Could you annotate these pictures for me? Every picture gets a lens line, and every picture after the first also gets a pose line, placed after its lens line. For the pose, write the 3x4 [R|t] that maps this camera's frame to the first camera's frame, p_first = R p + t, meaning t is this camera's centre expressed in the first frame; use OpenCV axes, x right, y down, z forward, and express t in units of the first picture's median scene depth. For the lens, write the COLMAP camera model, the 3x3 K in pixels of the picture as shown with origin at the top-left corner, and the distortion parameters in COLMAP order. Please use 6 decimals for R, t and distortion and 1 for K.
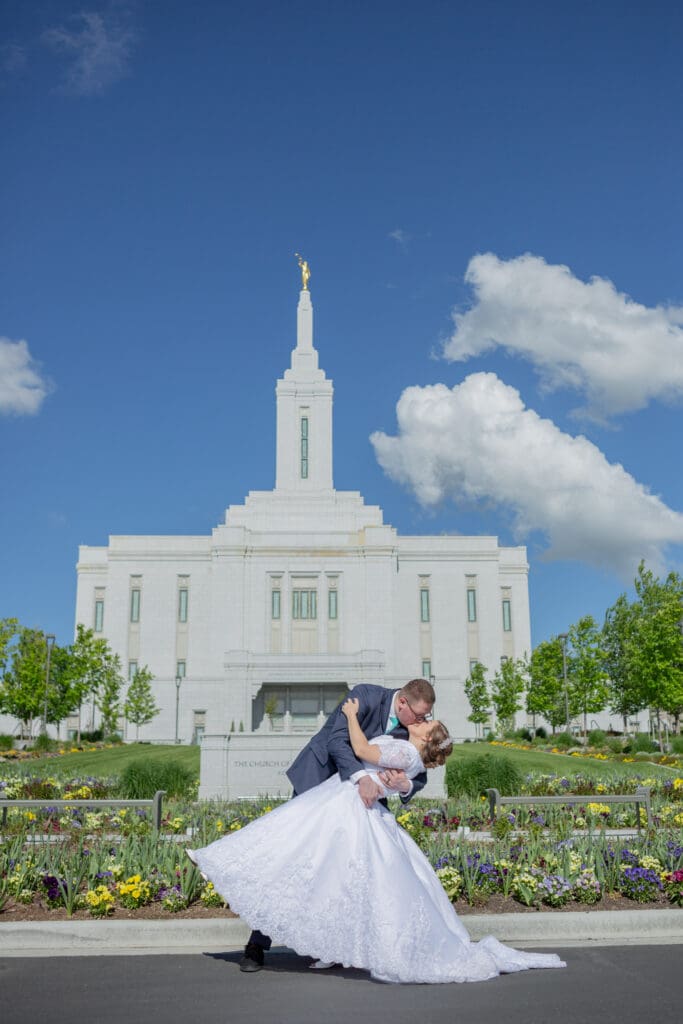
lens RADIAL K [[1013.8, 0, 364.7], [0, 1013.8, 508.1], [0, 0, 1]] dist [-0.087587, 0.006262]
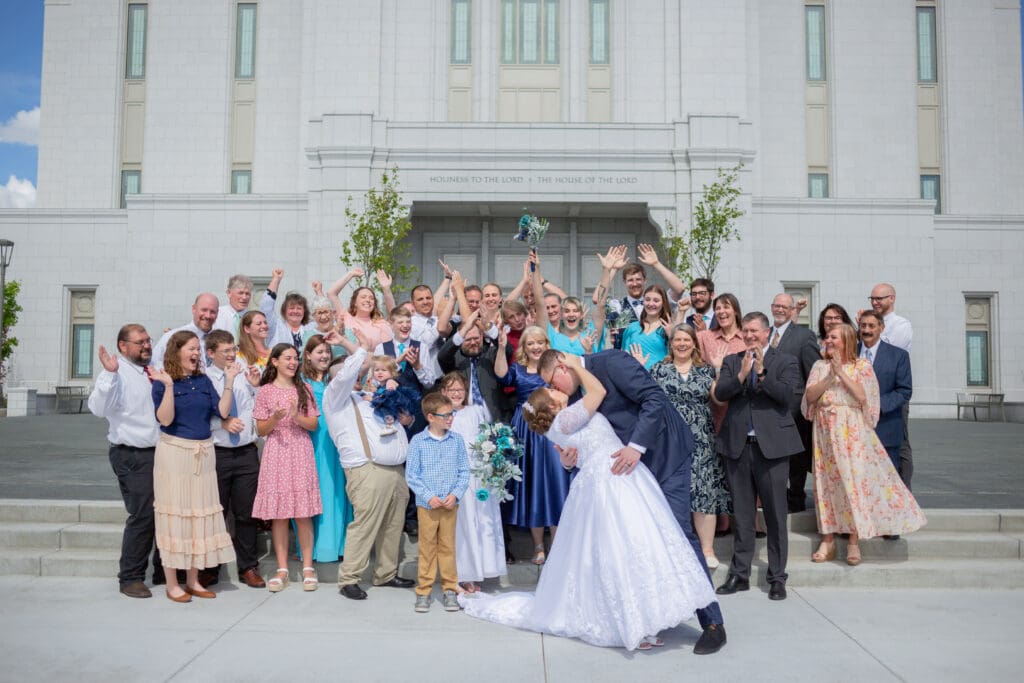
lens RADIAL K [[998.8, 0, 512.0], [0, 998.8, 341.5], [0, 0, 1]] dist [-0.061337, 0.004505]
pose [[0.997241, 0.017824, -0.072060, -0.035452], [-0.000312, 0.971744, 0.236038, 0.123621], [0.074231, -0.235365, 0.969068, 0.581197]]
